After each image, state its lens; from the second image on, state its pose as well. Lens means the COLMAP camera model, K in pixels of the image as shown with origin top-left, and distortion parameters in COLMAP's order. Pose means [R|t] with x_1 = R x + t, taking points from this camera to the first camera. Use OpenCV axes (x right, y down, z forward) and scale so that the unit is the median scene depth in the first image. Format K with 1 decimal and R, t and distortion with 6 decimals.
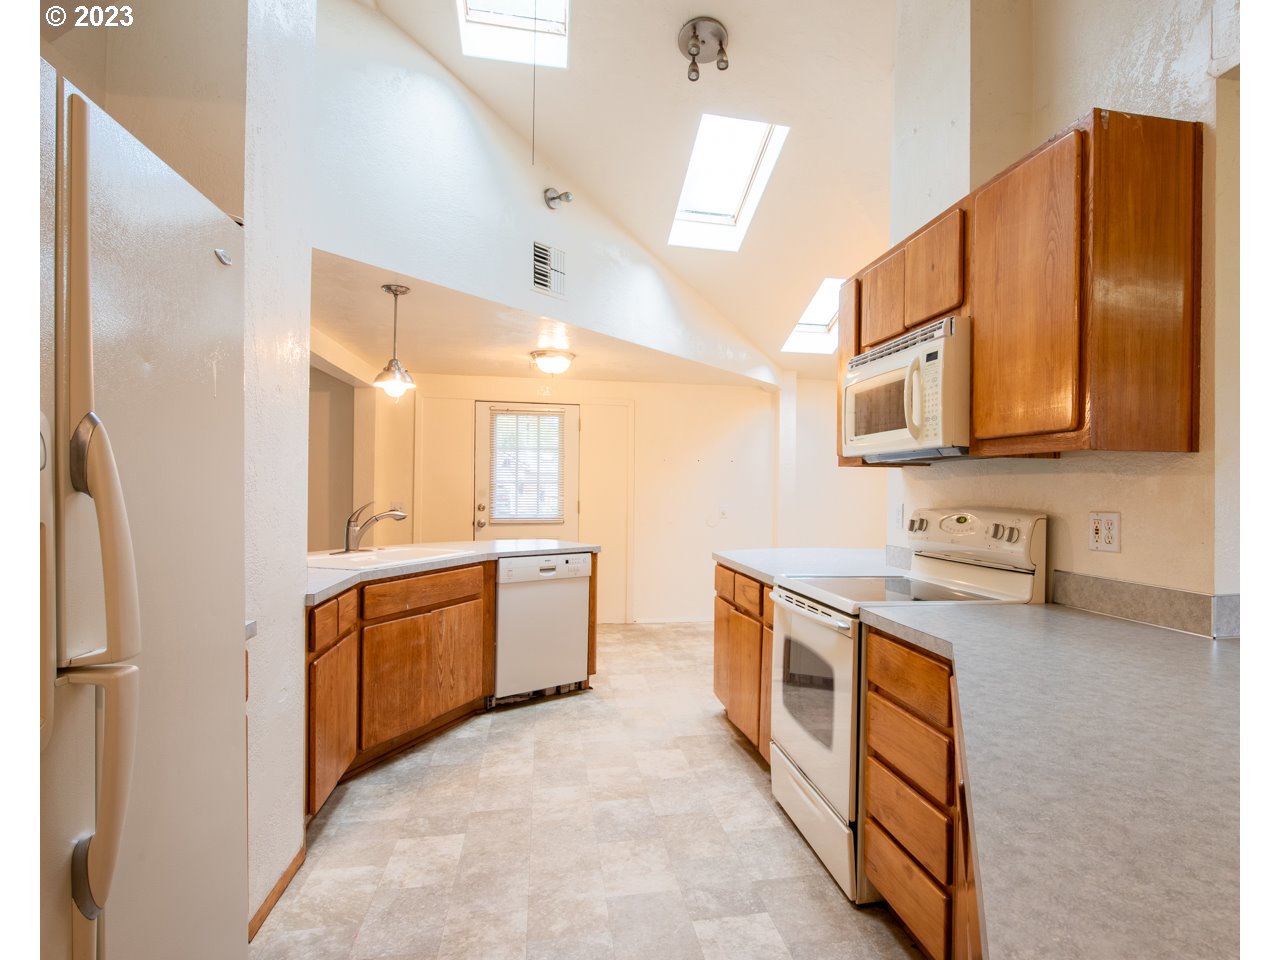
lens RADIAL K [[734.0, 0, 703.4], [0, 734.0, 492.7], [0, 0, 1]] dist [0.004514, -0.002776]
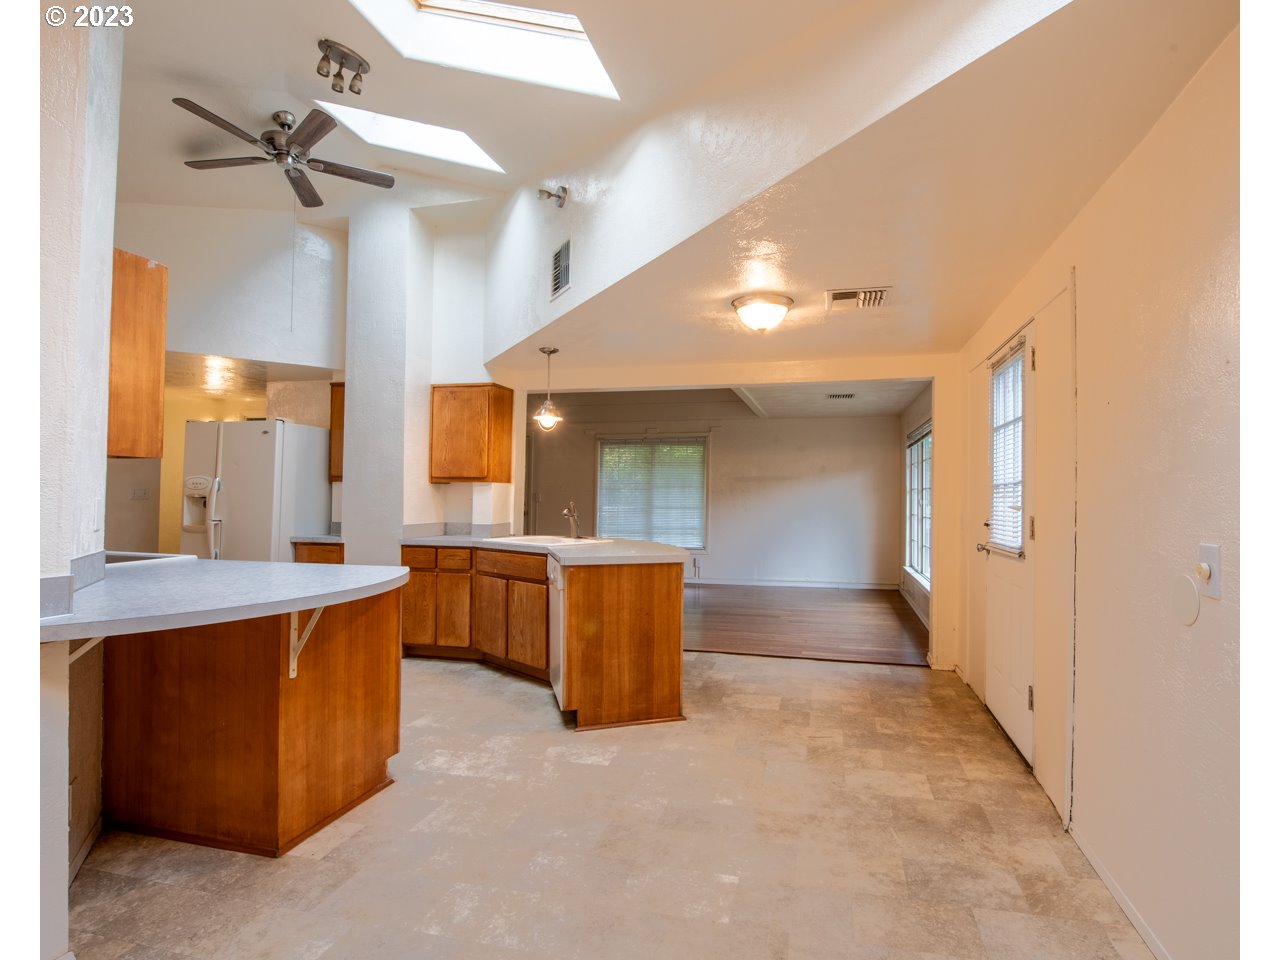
lens RADIAL K [[596.1, 0, 660.4], [0, 596.1, 494.7], [0, 0, 1]] dist [-0.013490, -0.003495]
pose [[-0.426961, -0.017512, -0.904100, 0.428560], [-0.014512, 0.999816, -0.012512, 0.008005], [0.904153, 0.007778, -0.427137, 1.407678]]
